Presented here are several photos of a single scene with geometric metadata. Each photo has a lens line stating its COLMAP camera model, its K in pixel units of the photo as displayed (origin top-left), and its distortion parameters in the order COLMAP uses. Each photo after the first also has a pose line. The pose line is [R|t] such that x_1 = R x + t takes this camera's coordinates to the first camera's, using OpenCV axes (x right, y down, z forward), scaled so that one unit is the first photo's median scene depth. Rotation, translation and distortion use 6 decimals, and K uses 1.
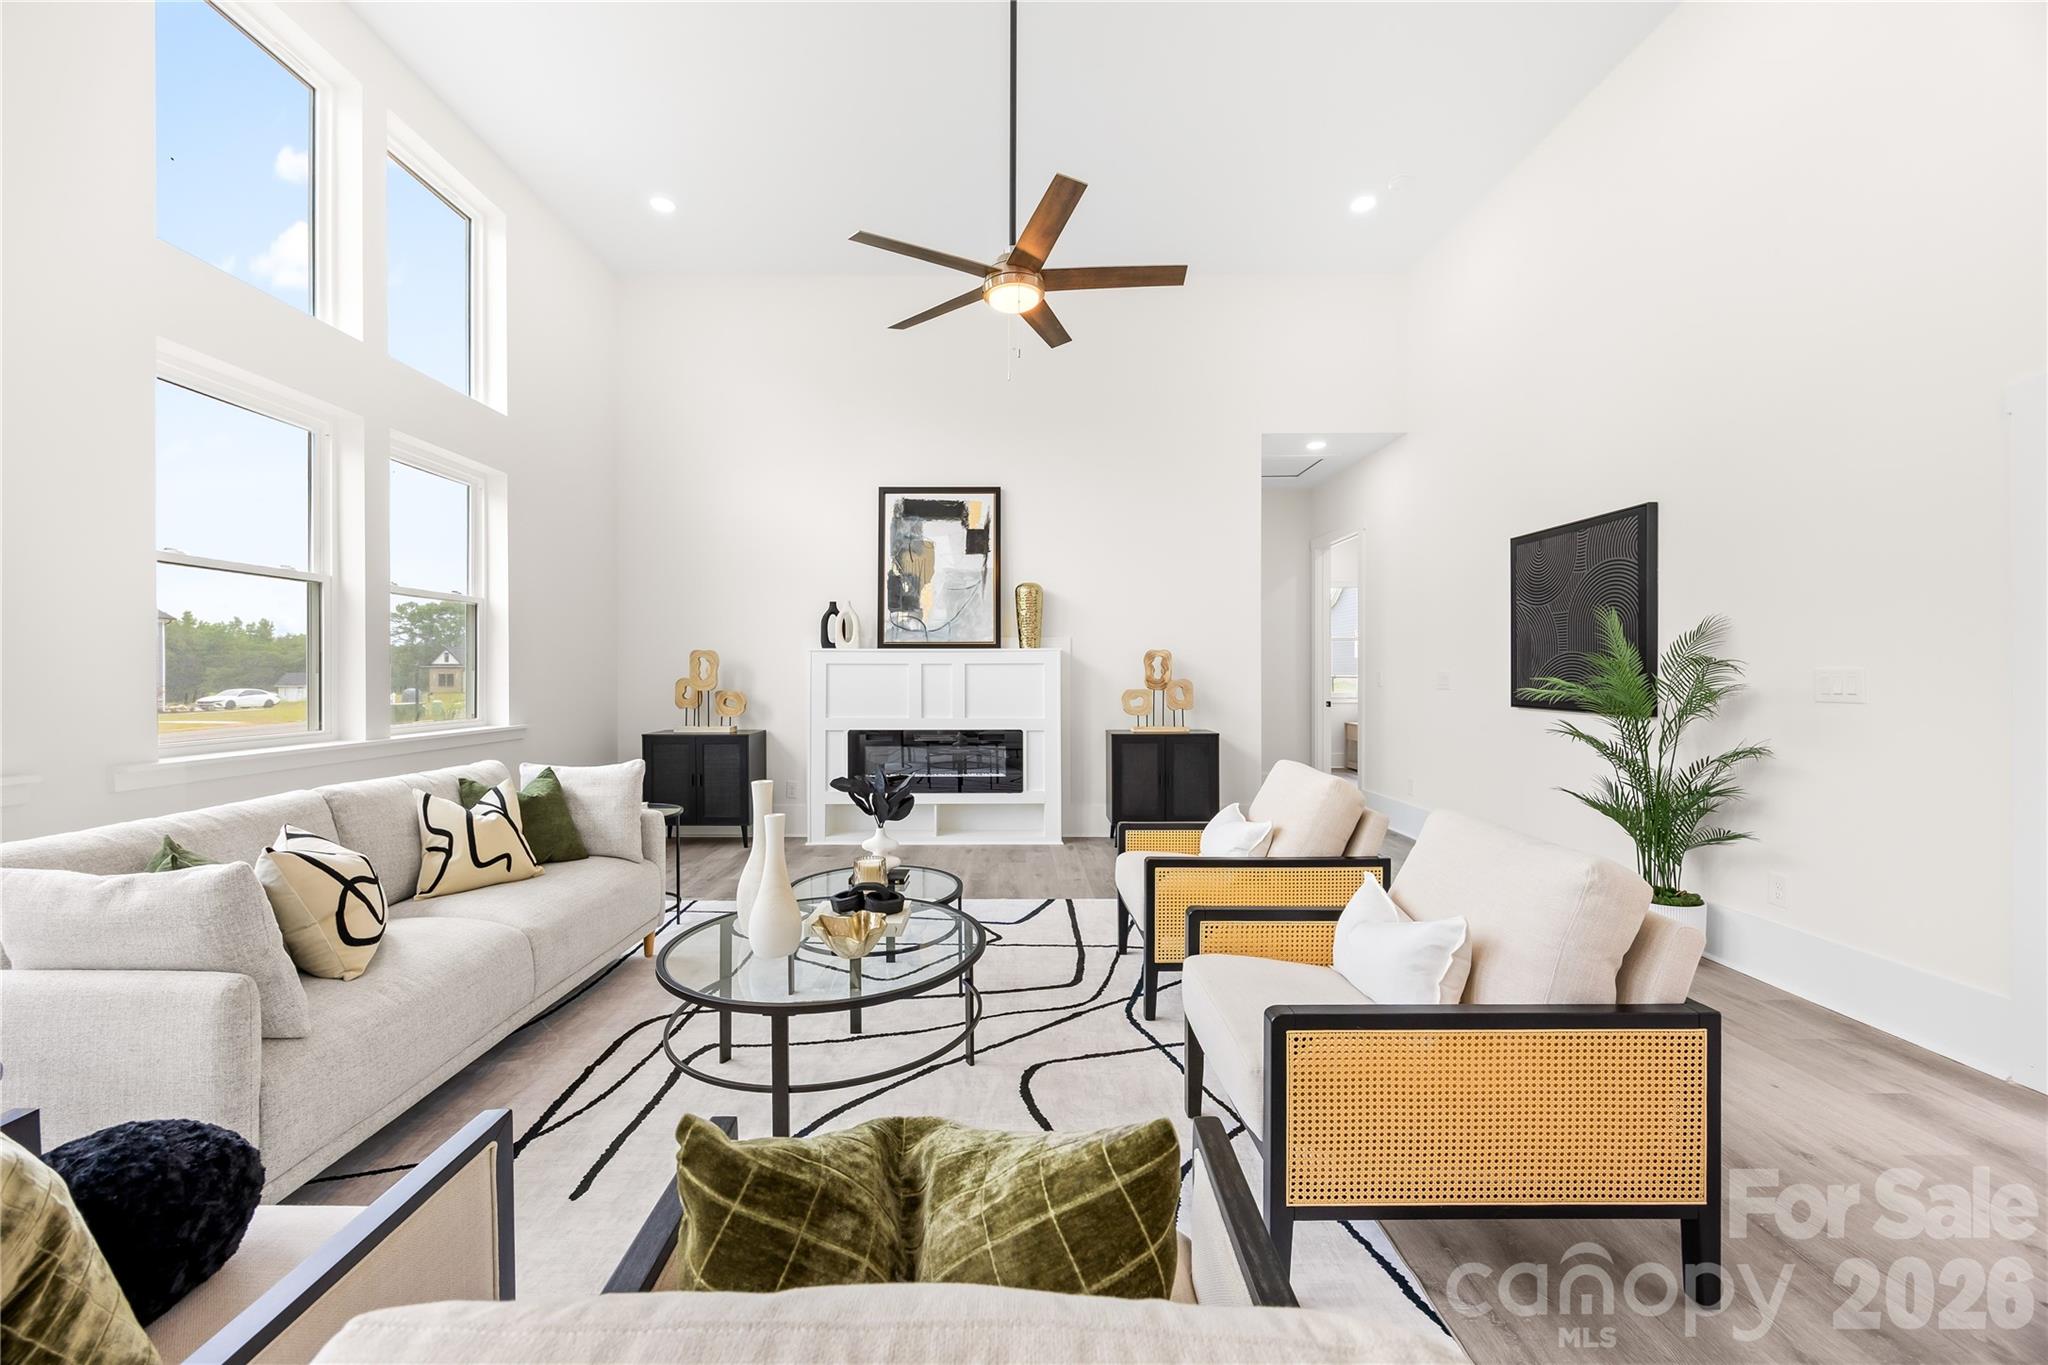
lens RADIAL K [[785.8, 0, 1007.2], [0, 785.8, 675.3], [0, 0, 1]] dist [-0.005198, -0.000049]
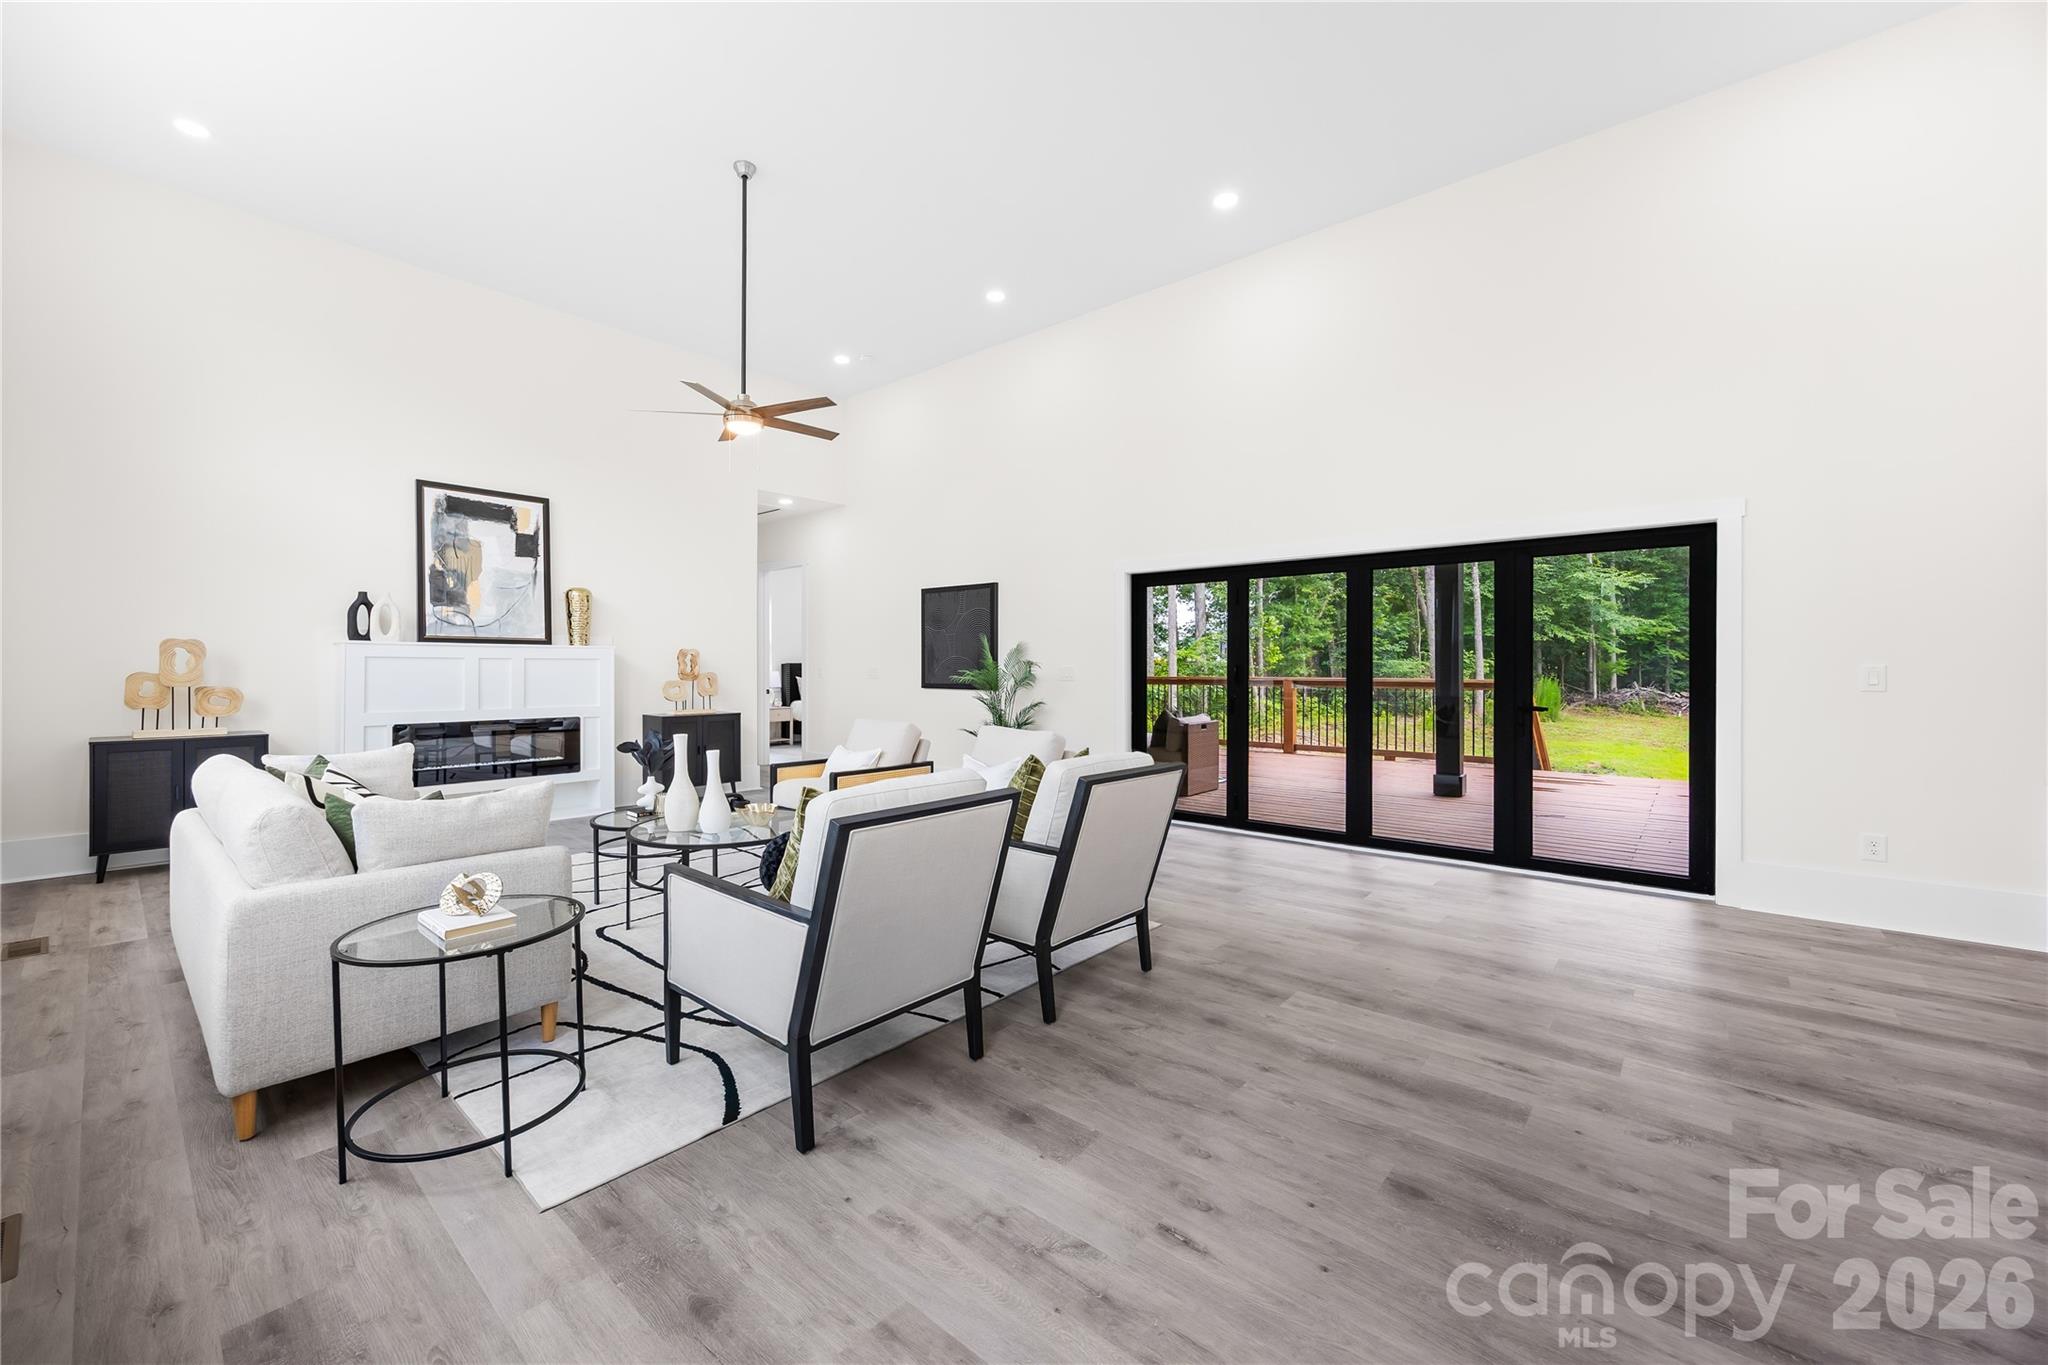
lens RADIAL K [[801.8, 0, 1006.8], [0, 801.8, 665.9], [0, 0, 1]] dist [-0.000953, 0.000177]
pose [[0.655813, 0.003825, 0.754913, -0.443270], [-0.000026, 0.999987, -0.005043, 0.001263], [-0.754923, 0.003288, 0.655805, -0.228158]]
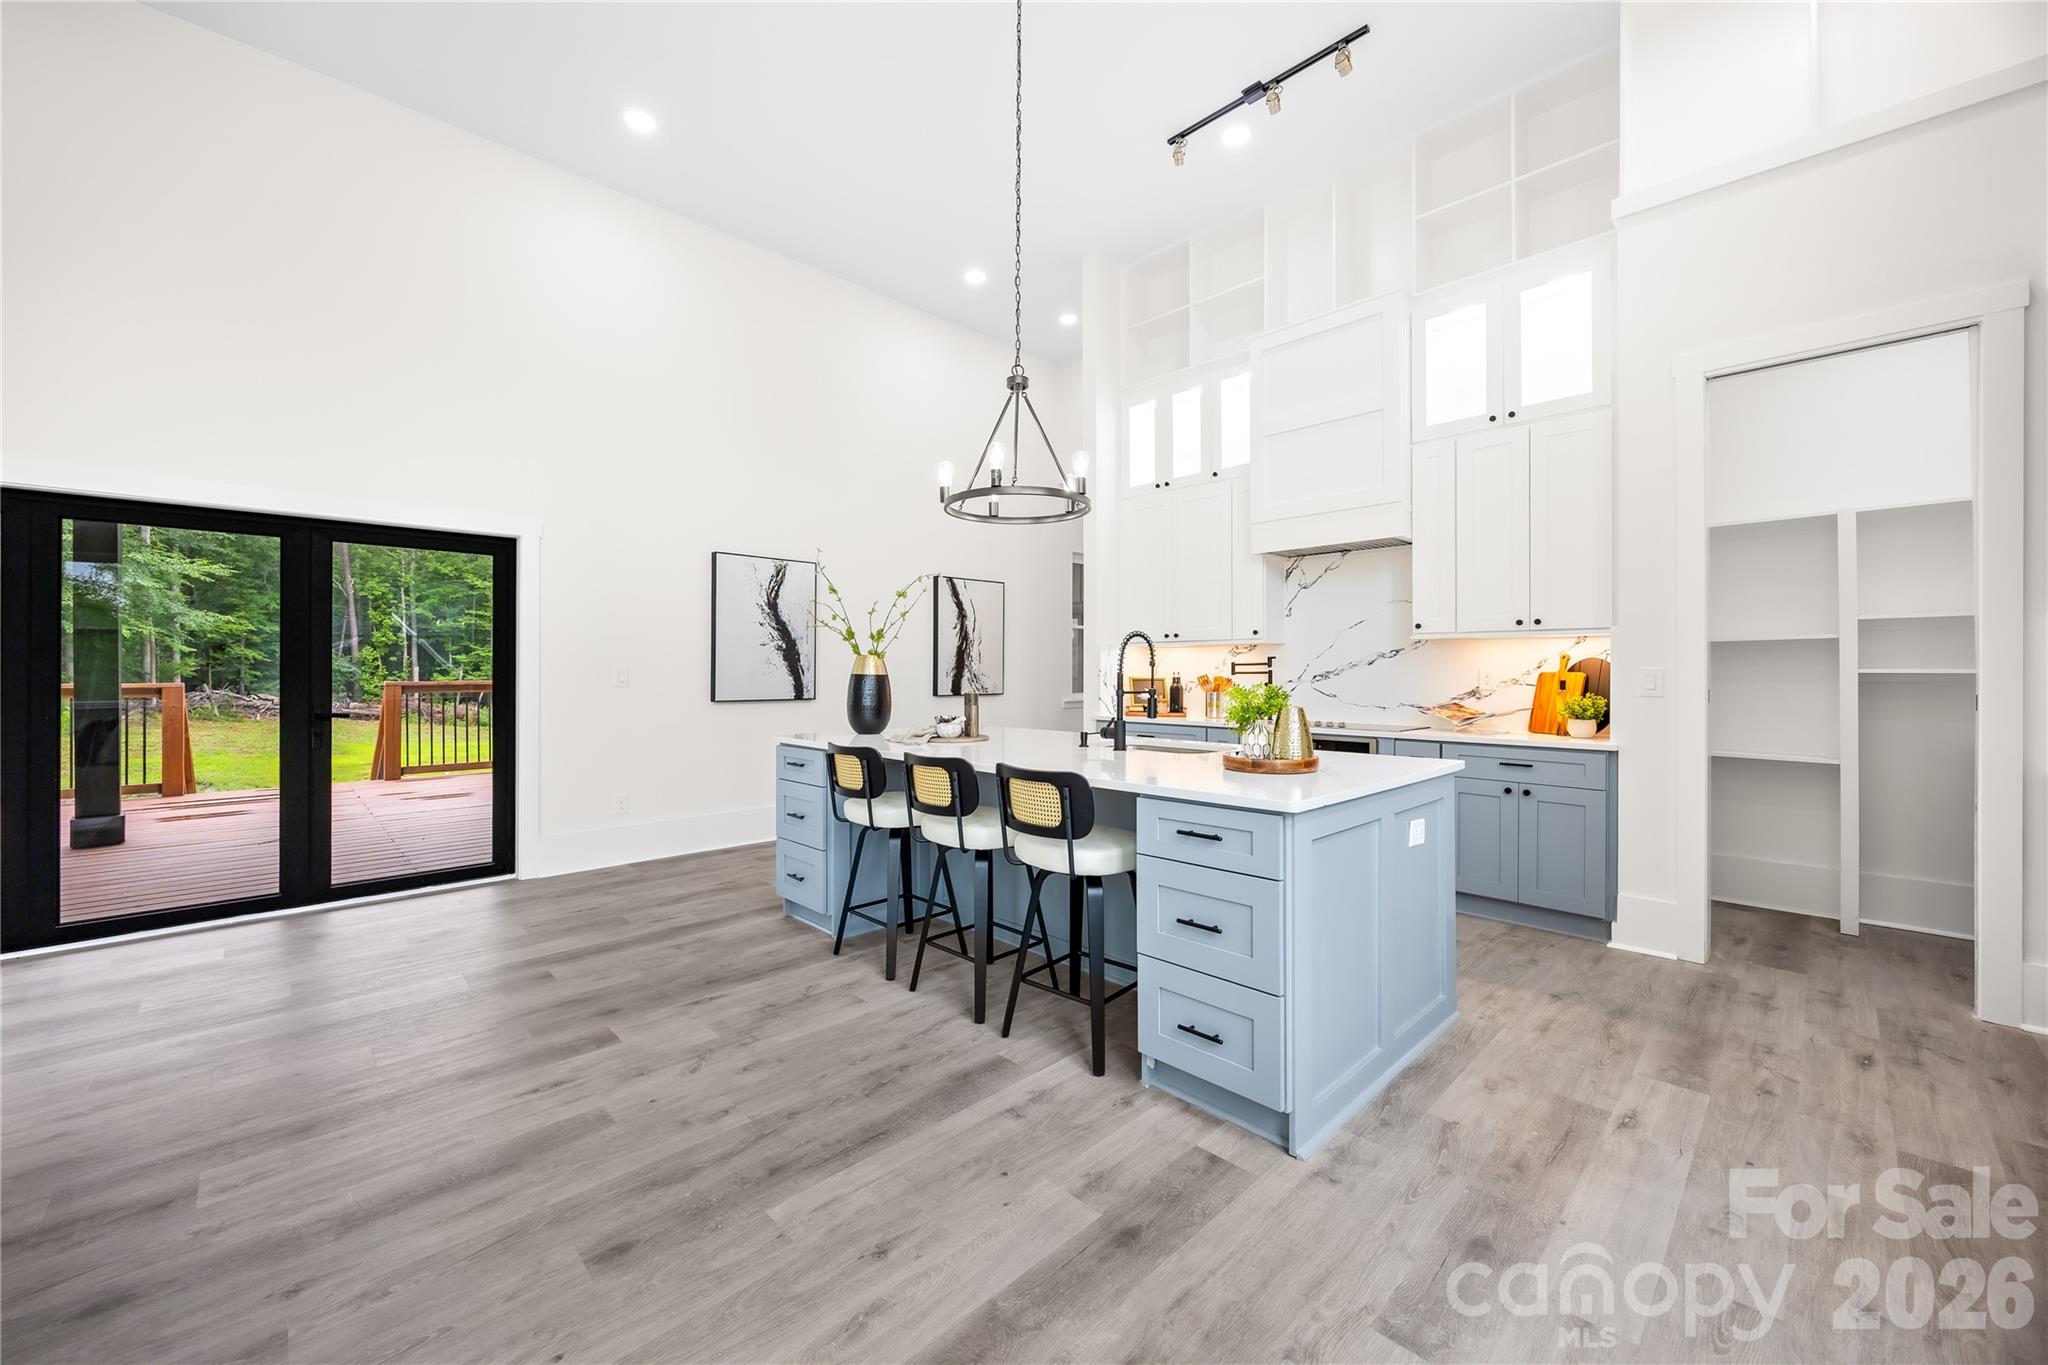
lens RADIAL K [[787.5, 0, 1017.5], [0, 787.5, 667.7], [0, 0, 1]] dist [-0.007853, 0.002242]
pose [[-0.698122, 0.002535, 0.715975, -0.397474], [0.001263, 0.999997, -0.002309, 0.000263], [-0.715978, -0.000708, -0.698123, -0.043399]]
